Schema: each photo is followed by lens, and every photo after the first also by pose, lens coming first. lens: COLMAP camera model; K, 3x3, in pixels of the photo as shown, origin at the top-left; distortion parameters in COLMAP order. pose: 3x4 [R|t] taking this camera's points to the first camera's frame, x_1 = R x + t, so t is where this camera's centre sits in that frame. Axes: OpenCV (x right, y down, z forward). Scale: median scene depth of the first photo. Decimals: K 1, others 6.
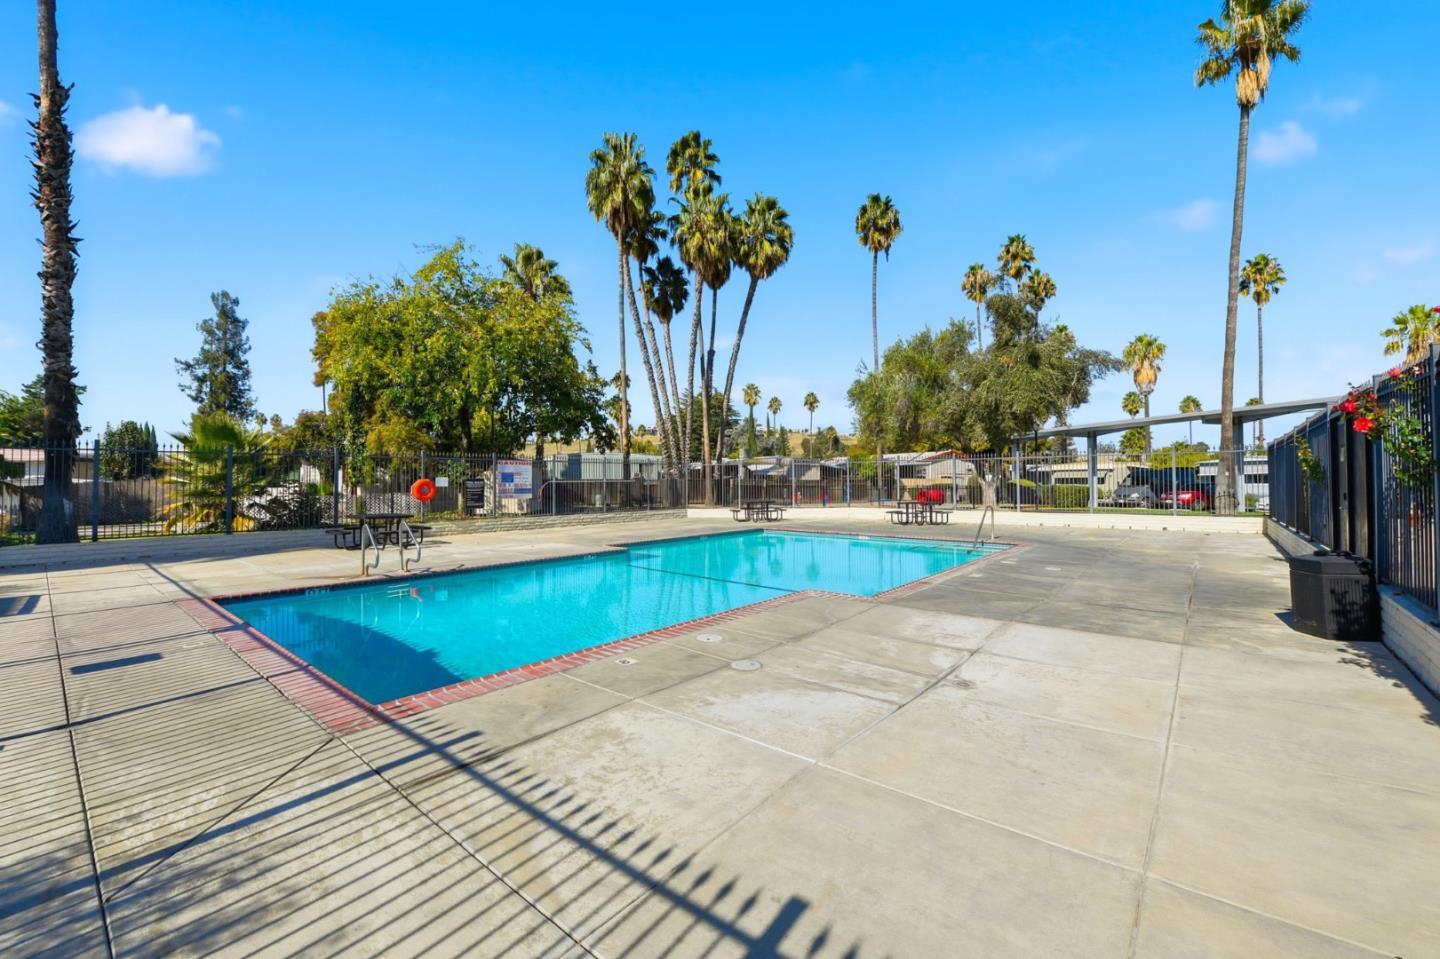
lens RADIAL K [[630.0, 0, 720.0], [0, 630.0, 479.5], [0, 0, 1]] dist [0.000219, -0.000136]
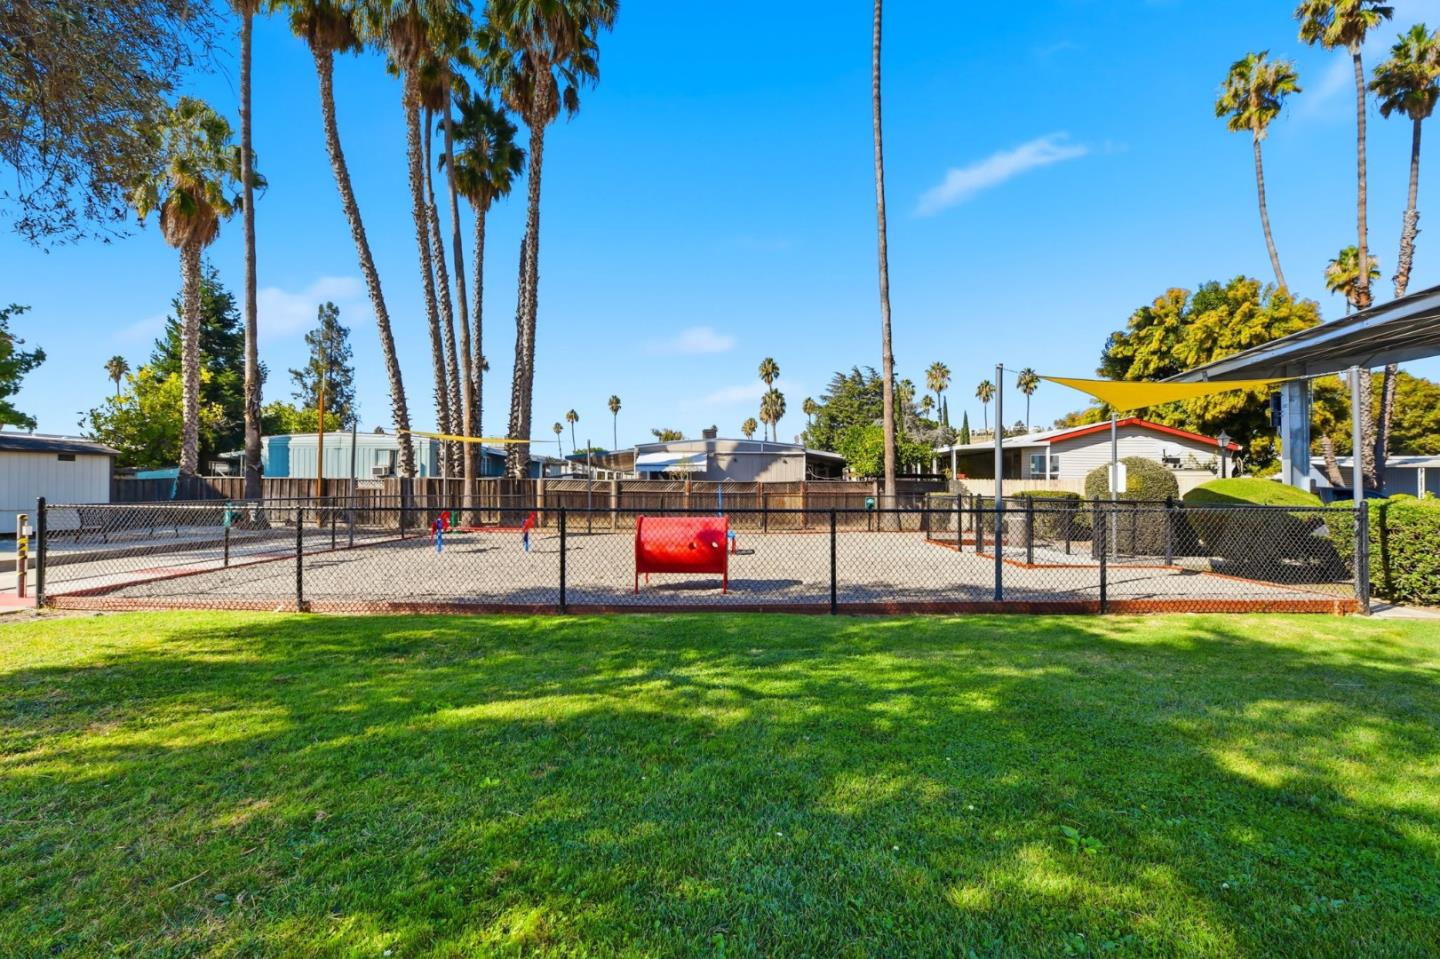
lens RADIAL K [[594.3, 0, 724.8], [0, 594.3, 483.2], [0, 0, 1]] dist [0.001390, -0.000366]
pose [[0.904841, 0.000755, -0.425749, 0.230324], [-0.002340, 0.999992, -0.003200, 0.003489], [0.425743, 0.003892, 0.904836, 0.391828]]
